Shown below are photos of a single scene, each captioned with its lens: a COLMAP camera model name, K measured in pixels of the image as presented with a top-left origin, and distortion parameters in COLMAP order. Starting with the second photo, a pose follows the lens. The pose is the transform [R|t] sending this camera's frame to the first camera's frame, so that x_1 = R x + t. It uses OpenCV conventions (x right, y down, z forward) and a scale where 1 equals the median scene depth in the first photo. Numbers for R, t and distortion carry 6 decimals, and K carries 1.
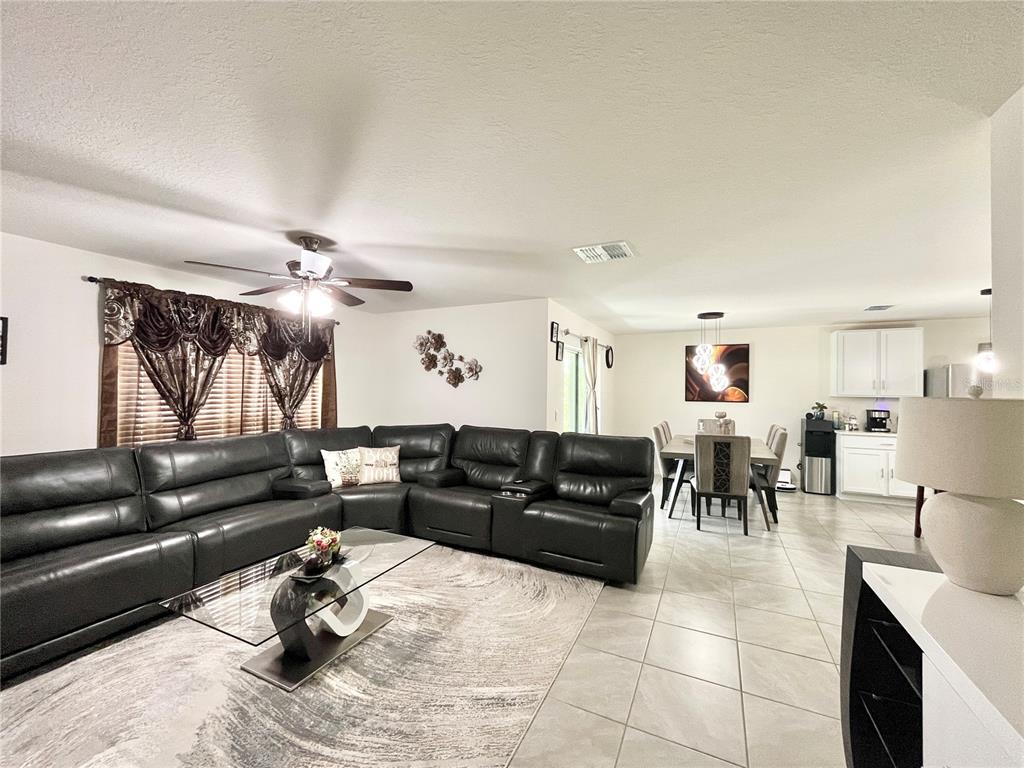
lens RADIAL K [[413.6, 0, 512.0], [0, 413.6, 386.2], [0, 0, 1]] dist [-0.003712, -0.000031]
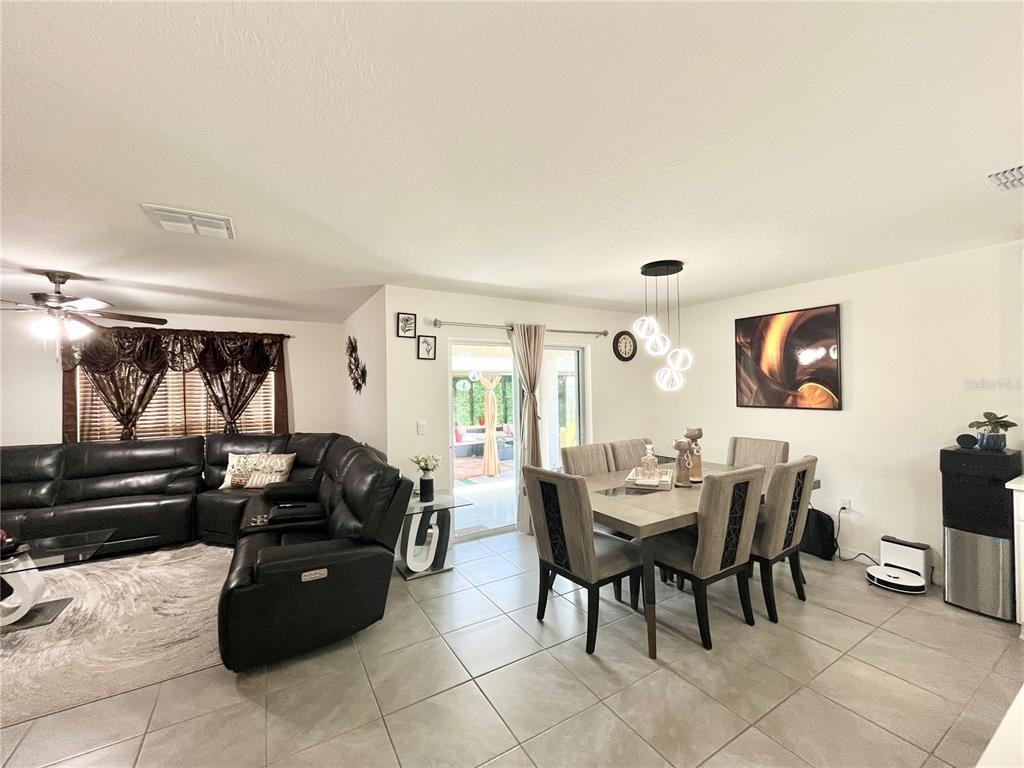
lens RADIAL K [[413.6, 0, 513.6], [0, 413.6, 385.0], [0, 0, 1]] dist [-0.003712, -0.000031]
pose [[0.841105, -0.025828, -0.540254, 0.785100], [0.024703, 0.999651, -0.009331, -0.000448], [0.540307, -0.005498, 0.841450, 0.471324]]
